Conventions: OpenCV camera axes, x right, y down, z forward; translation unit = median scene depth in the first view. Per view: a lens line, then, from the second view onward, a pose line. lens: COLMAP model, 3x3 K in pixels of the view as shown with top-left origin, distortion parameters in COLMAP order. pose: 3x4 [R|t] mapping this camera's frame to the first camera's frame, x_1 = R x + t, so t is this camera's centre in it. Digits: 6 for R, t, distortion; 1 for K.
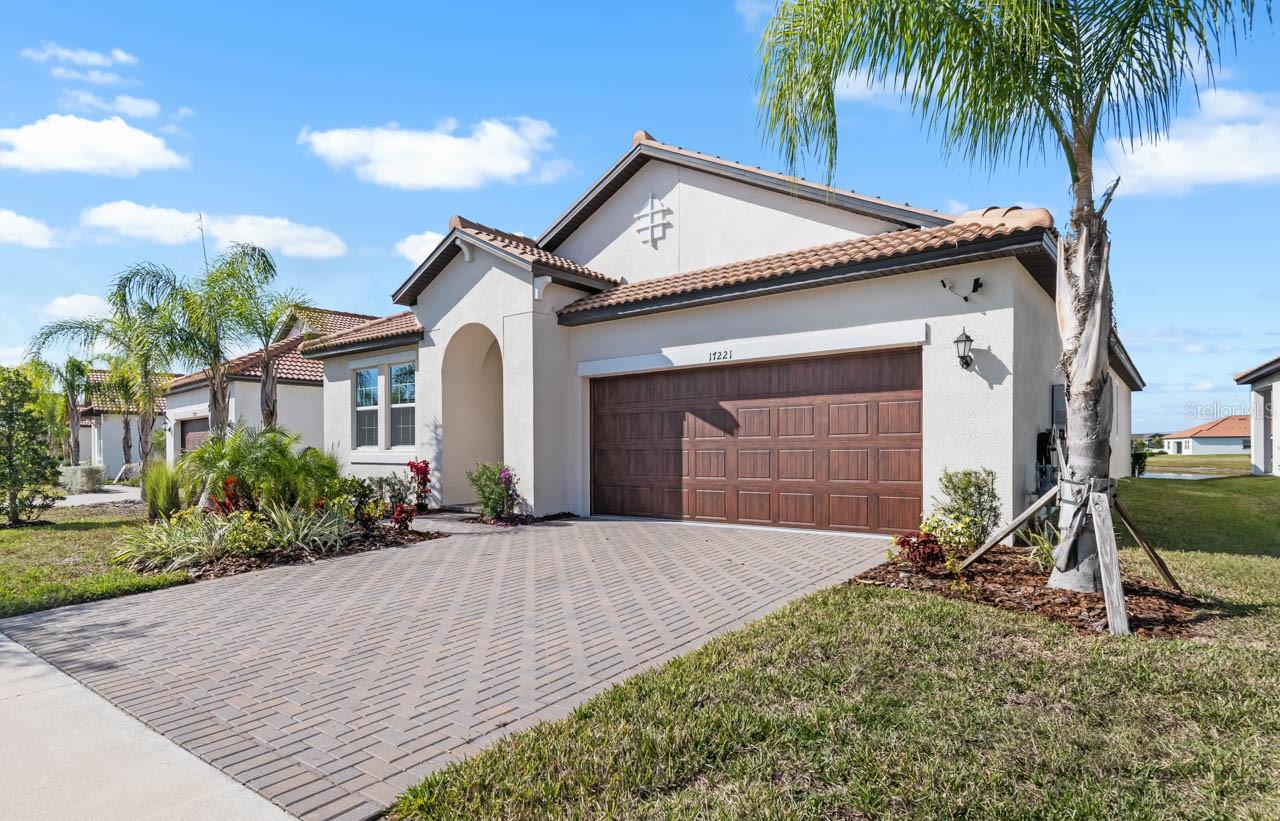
lens RADIAL K [[696.4, 0, 639.4], [0, 696.4, 416.1], [0, 0, 1]] dist [-0.000910, -0.000322]
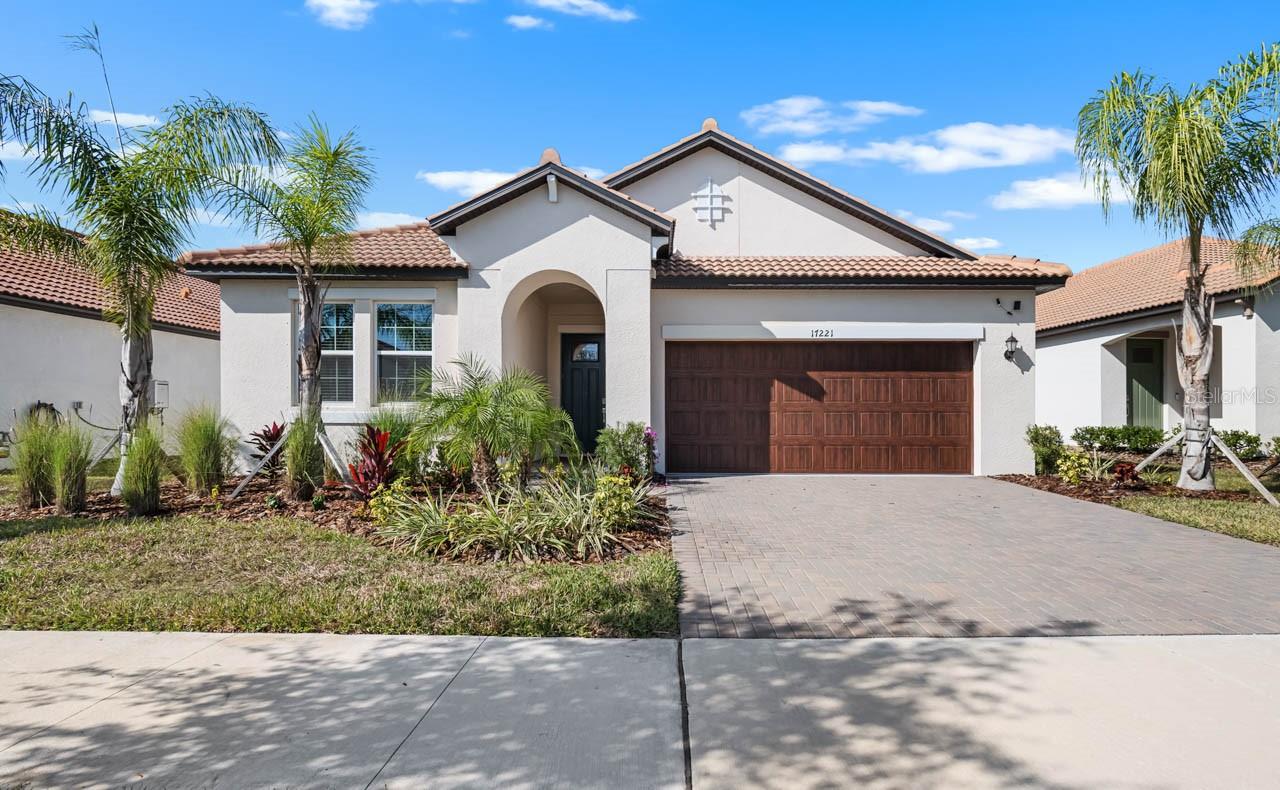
lens RADIAL K [[636.7, 0, 639.4], [0, 636.7, 396.9], [0, 0, 1]] dist [-0.019529, -0.000266]
pose [[0.790331, 0.035469, 0.611652, -0.728279], [-0.040283, 0.999171, -0.005891, 0.038058], [-0.611354, -0.019983, 0.791105, 0.295251]]
